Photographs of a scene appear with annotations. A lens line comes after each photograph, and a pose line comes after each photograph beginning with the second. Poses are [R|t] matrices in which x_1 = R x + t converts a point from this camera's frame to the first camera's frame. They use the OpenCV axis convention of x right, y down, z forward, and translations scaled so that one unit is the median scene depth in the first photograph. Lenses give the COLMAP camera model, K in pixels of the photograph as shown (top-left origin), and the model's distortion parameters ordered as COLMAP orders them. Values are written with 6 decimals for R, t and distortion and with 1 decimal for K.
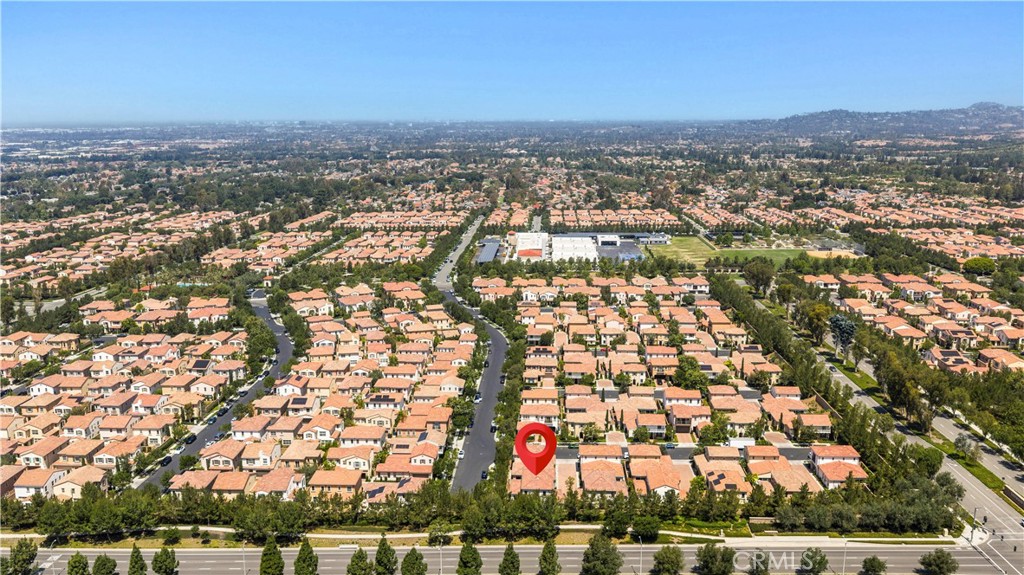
lens RADIAL K [[835.3, 0, 512.0], [0, 835.3, 287.5], [0, 0, 1]] dist [0.005047, -0.000103]
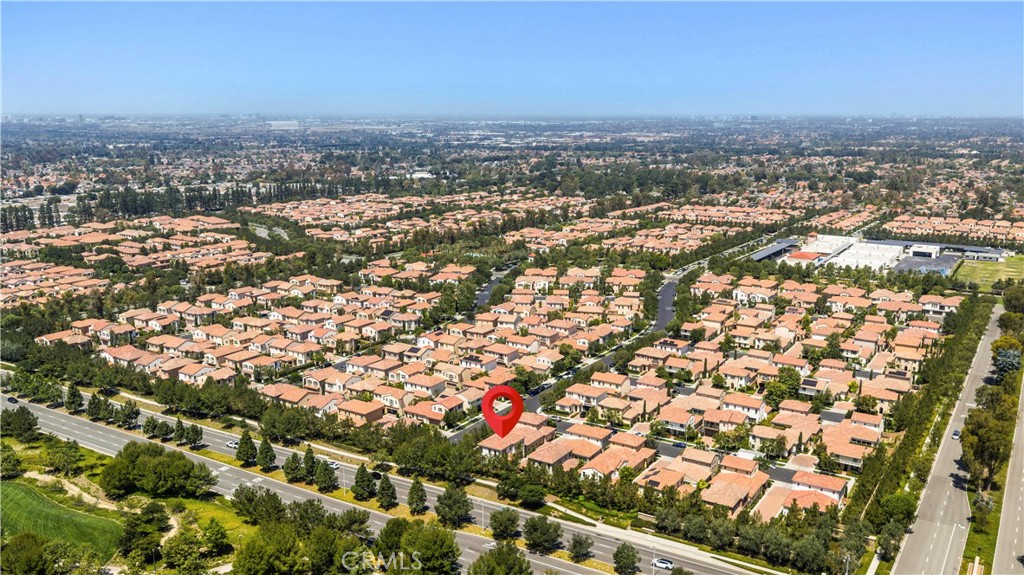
lens RADIAL K [[868.6, 0, 512.0], [0, 868.6, 287.5], [0, 0, 1]] dist [0.002898, -0.001030]
pose [[0.857810, 0.106560, -0.502800, 0.467998], [-0.107465, 0.993834, 0.027285, 0.004008], [0.502607, 0.030628, 0.863972, 0.037973]]
